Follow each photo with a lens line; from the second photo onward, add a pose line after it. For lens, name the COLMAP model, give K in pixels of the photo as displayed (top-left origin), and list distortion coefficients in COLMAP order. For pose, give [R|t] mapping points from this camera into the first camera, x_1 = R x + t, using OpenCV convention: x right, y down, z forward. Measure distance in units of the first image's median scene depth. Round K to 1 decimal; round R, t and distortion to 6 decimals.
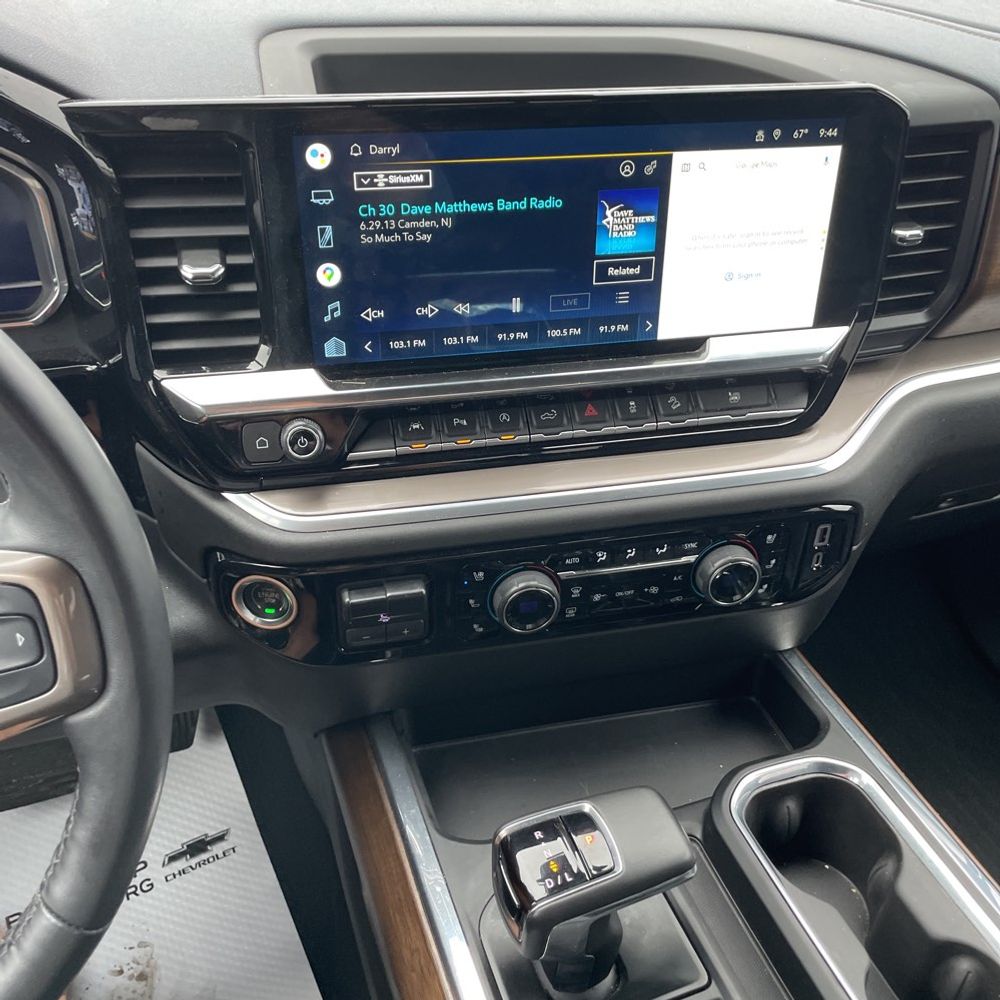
lens RADIAL K [[986.1, 0, 500.5], [0, 986.1, 451.8], [0, 0, 1]] dist [0.097660, -0.173501]
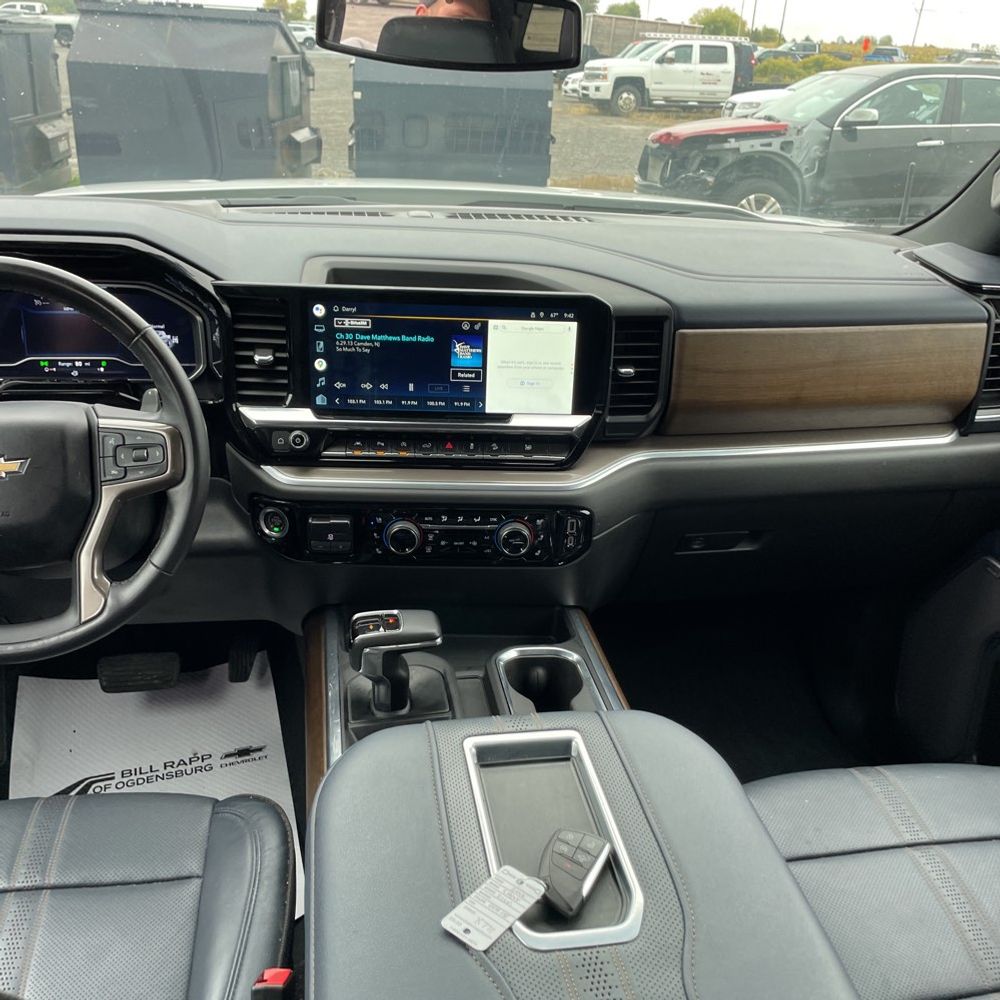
lens RADIAL K [[1007.2, 0, 501.0], [0, 1007.2, 484.2], [0, 0, 1]] dist [0.093634, -0.132148]
pose [[0.982483, 0.080180, -0.168221, 0.562707], [-0.108143, 0.980469, -0.164275, 0.368139], [0.151763, 0.179590, 0.971965, -0.954355]]
